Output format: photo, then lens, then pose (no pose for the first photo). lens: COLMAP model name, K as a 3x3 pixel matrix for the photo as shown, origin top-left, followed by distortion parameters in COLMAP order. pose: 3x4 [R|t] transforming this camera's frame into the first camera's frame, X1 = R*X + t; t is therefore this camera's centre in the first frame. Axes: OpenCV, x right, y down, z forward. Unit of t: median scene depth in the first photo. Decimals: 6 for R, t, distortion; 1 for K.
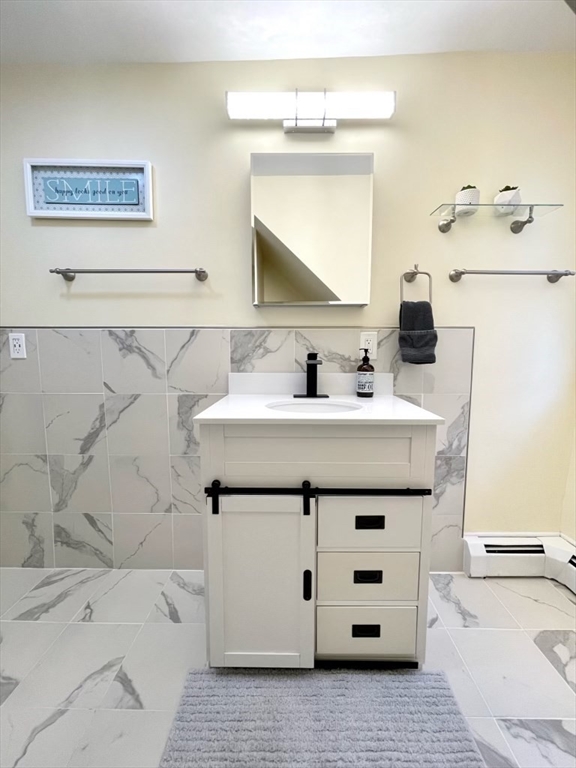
lens RADIAL K [[310.3, 0, 289.4], [0, 310.3, 383.0], [0, 0, 1]] dist [-0.001517, -0.000704]
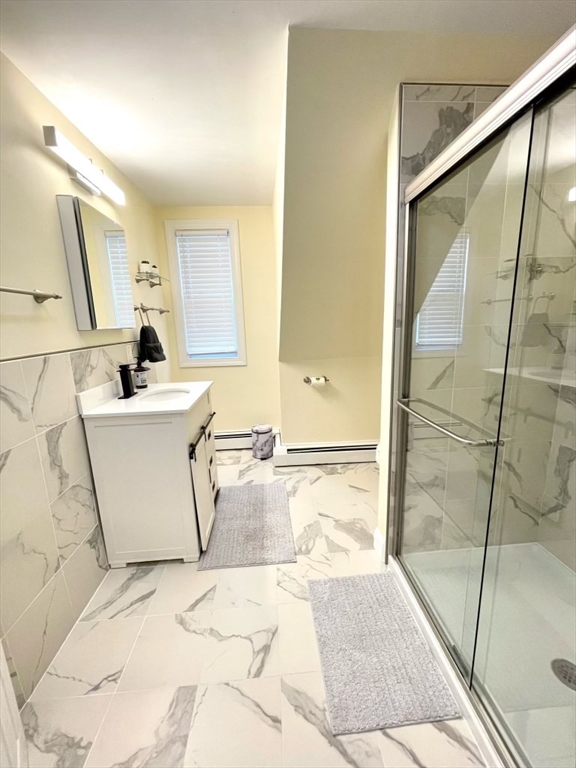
lens RADIAL K [[310.3, 0, 288.9], [0, 310.3, 383.5], [0, 0, 1]] dist [-0.001517, -0.000704]
pose [[-0.085933, -0.191093, 0.977803, -1.268247], [0.136065, 0.969987, 0.201523, -0.181365], [-0.986966, 0.150363, -0.057353, 0.362046]]
